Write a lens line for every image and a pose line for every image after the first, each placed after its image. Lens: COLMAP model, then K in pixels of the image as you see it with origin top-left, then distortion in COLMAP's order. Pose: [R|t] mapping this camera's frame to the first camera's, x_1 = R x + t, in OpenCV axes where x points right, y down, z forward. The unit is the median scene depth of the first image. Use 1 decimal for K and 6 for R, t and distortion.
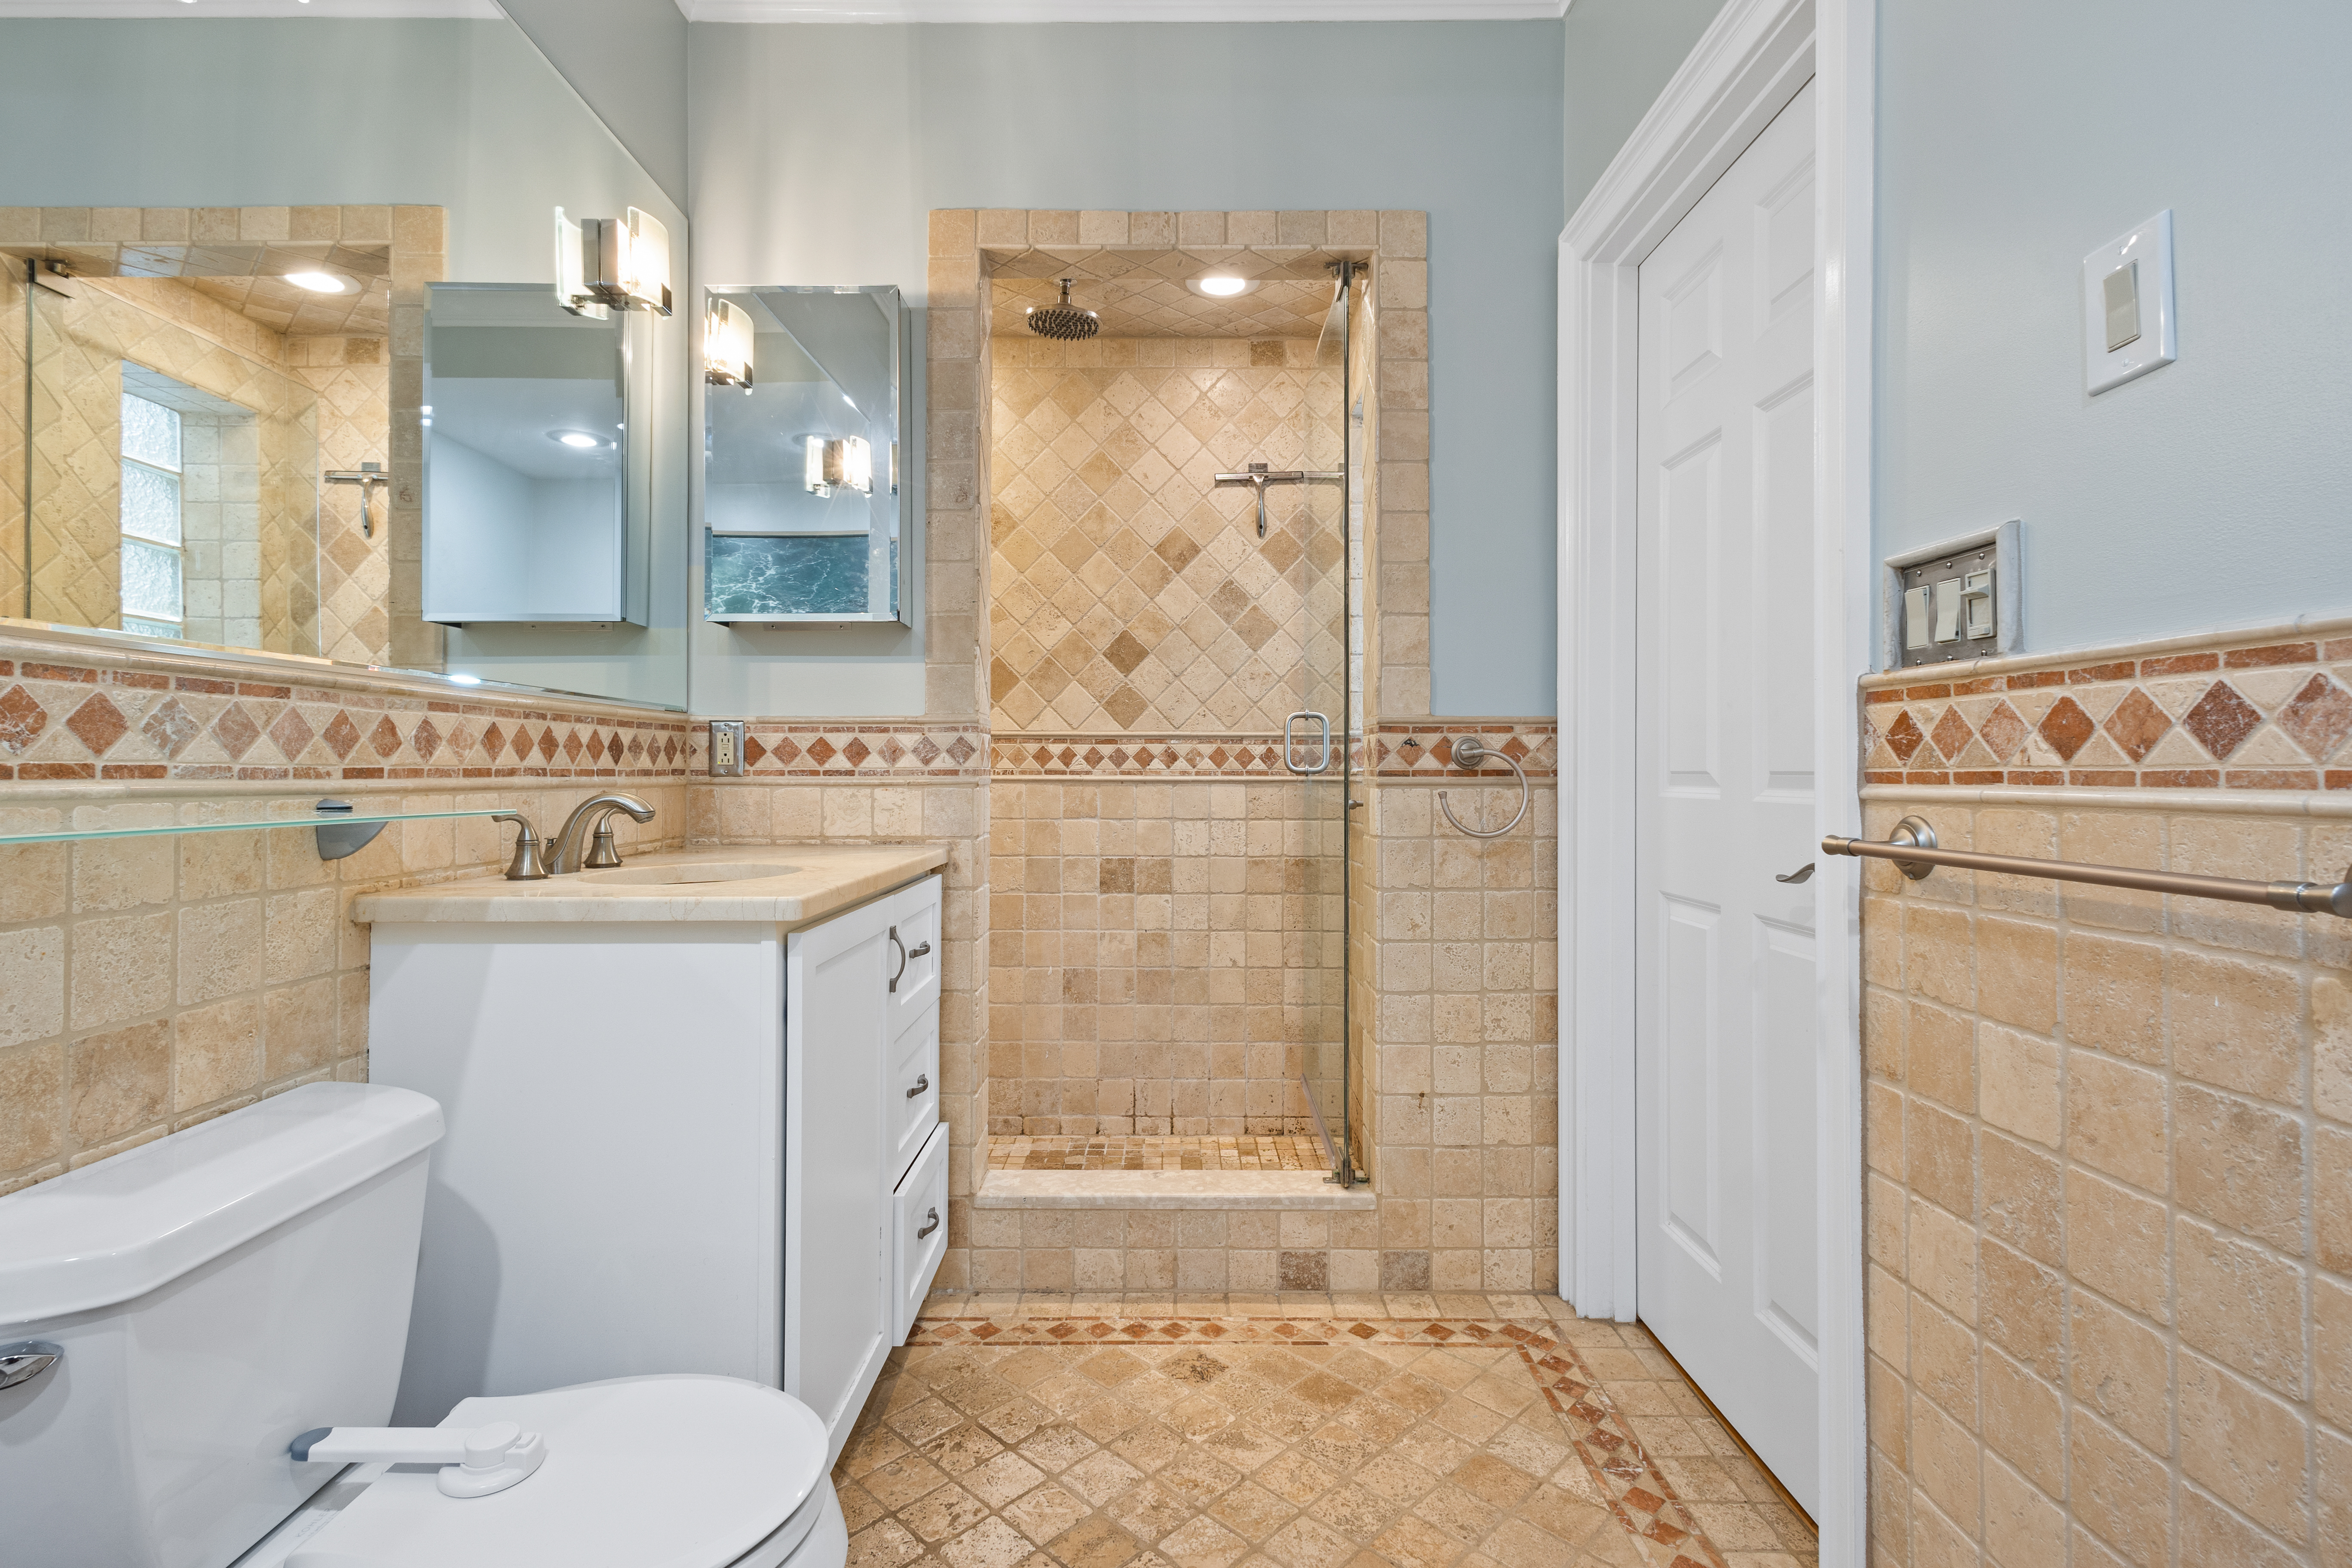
lens RADIAL K [[1085.7, 0, 1177.0], [0, 1085.7, 775.0], [0, 0, 1]] dist [0.008416, -0.000650]
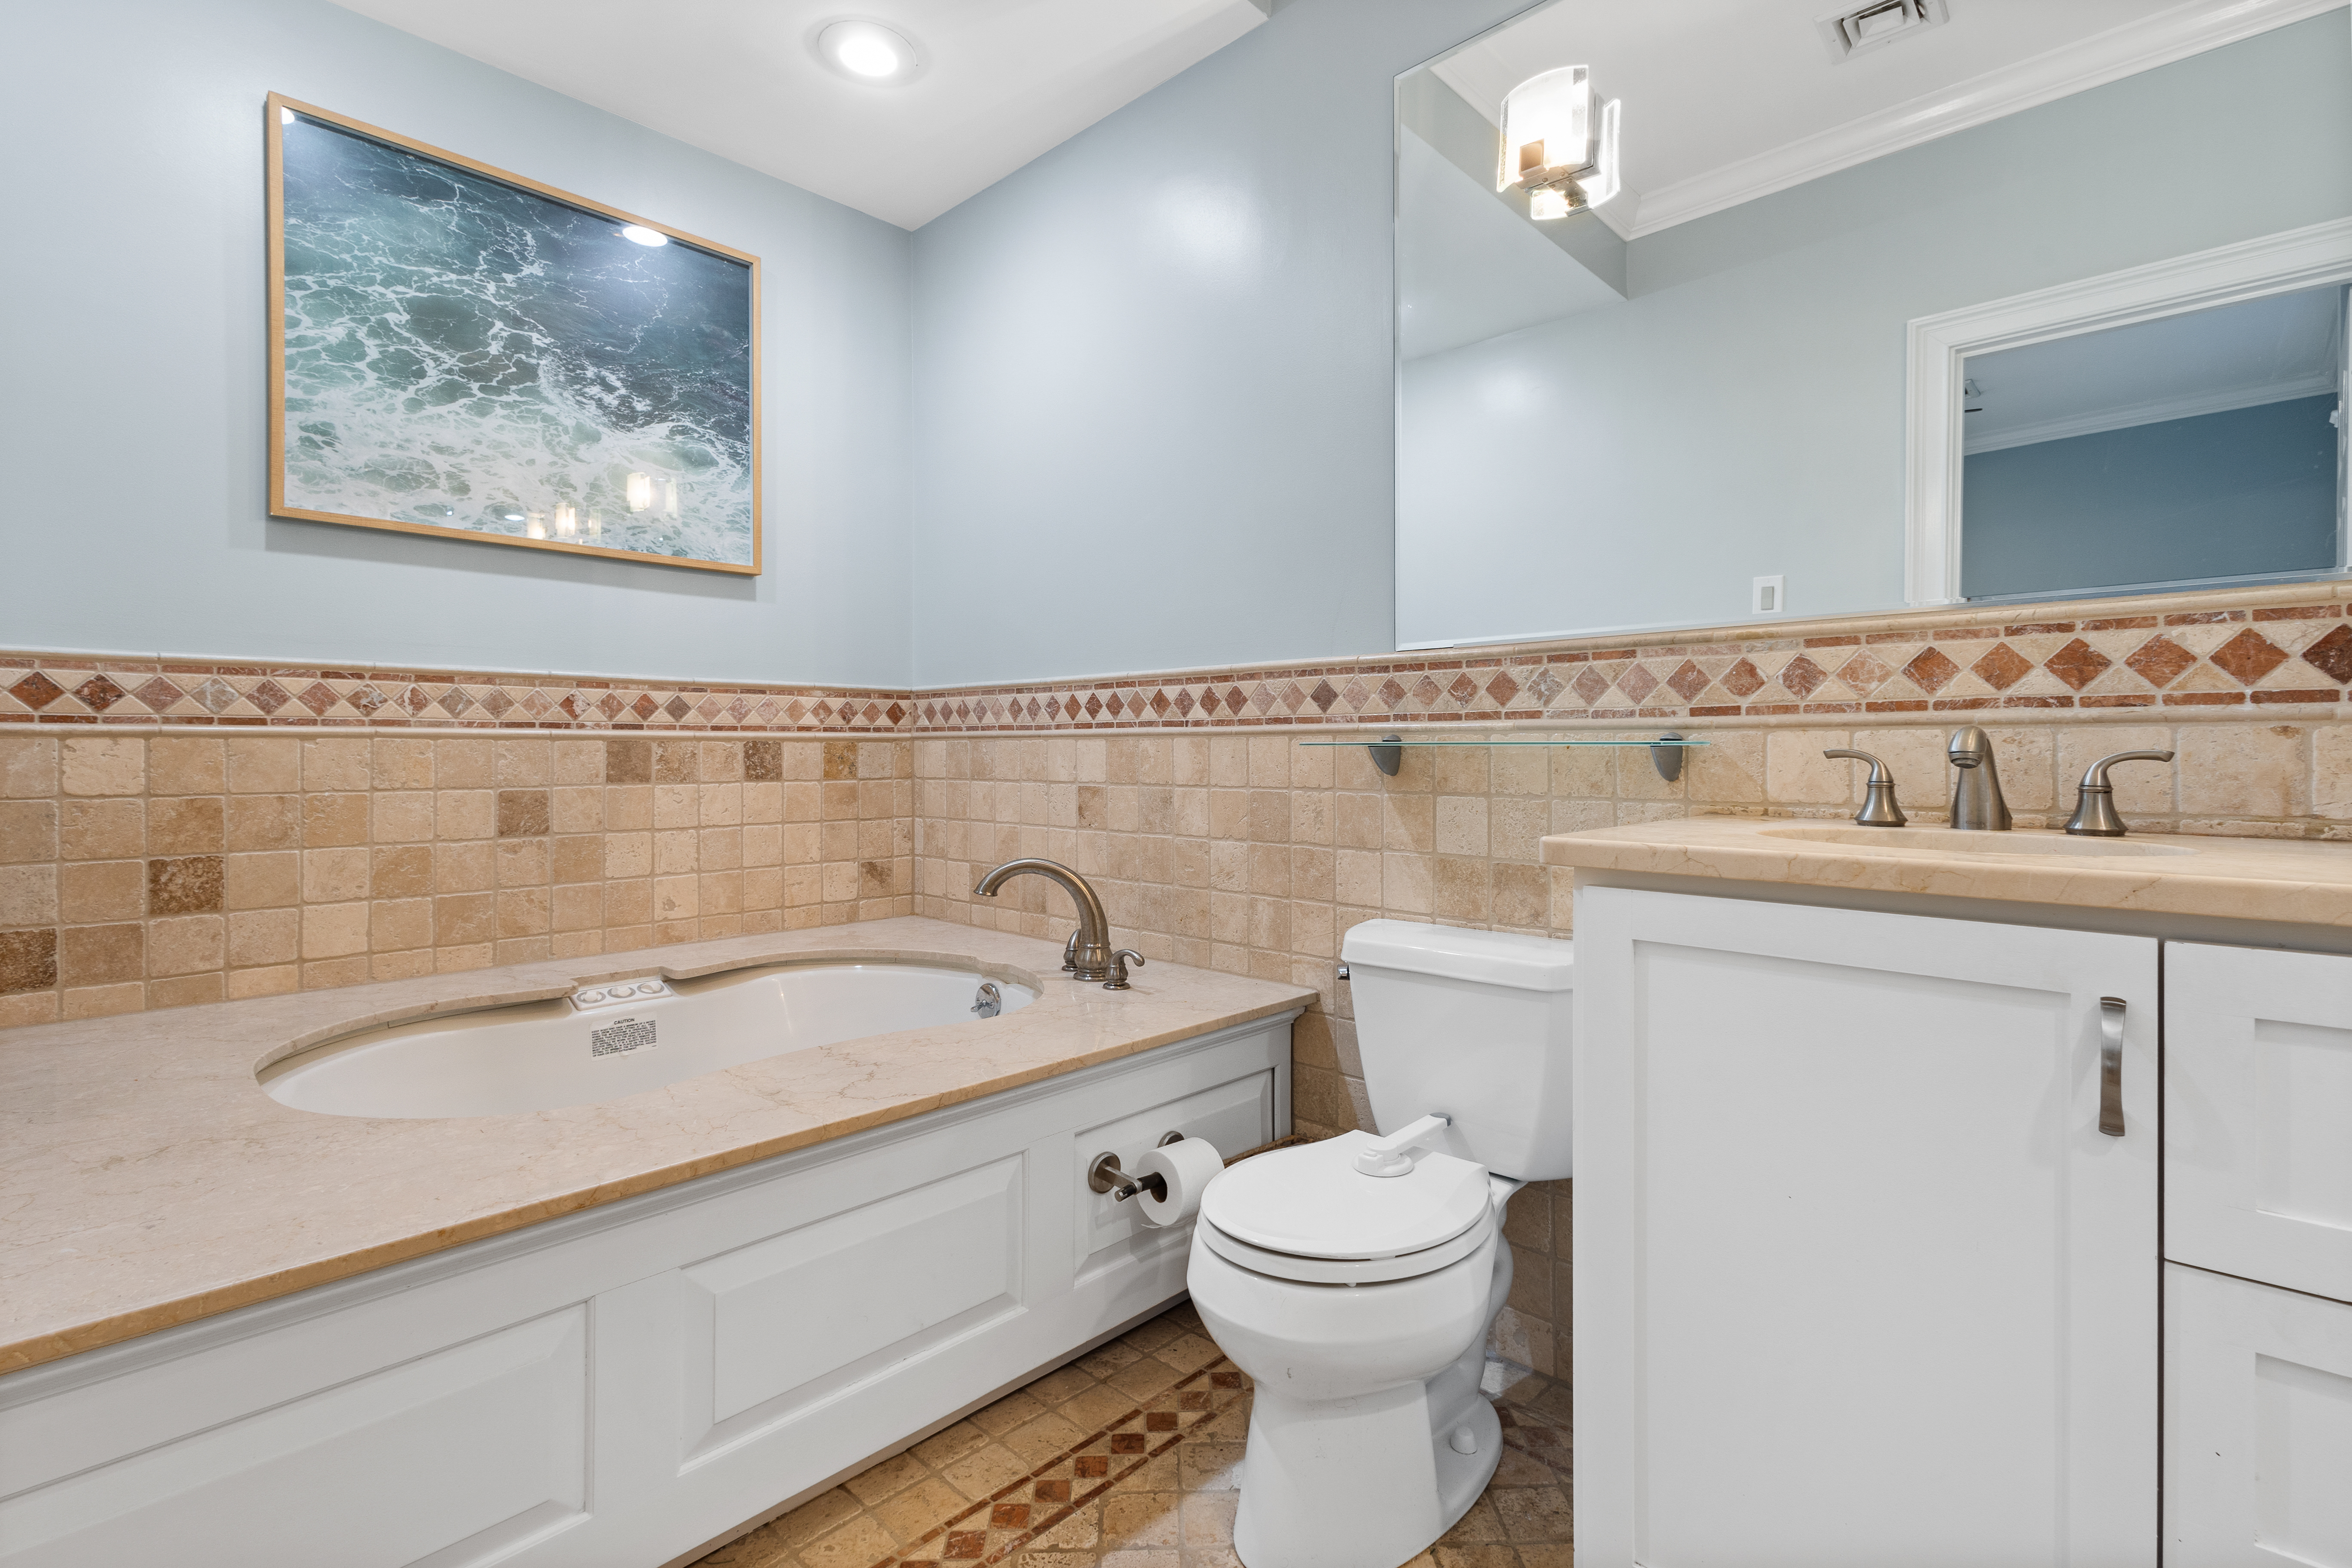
lens RADIAL K [[1085.7, 0, 1175.1], [0, 1085.7, 766.4], [0, 0, 1]] dist [0.008416, -0.000650]
pose [[-0.691386, 0.014211, -0.722346, 0.516741], [0.001338, 0.999830, 0.018389, 0.036432], [0.722484, 0.011748, -0.691287, 1.429947]]
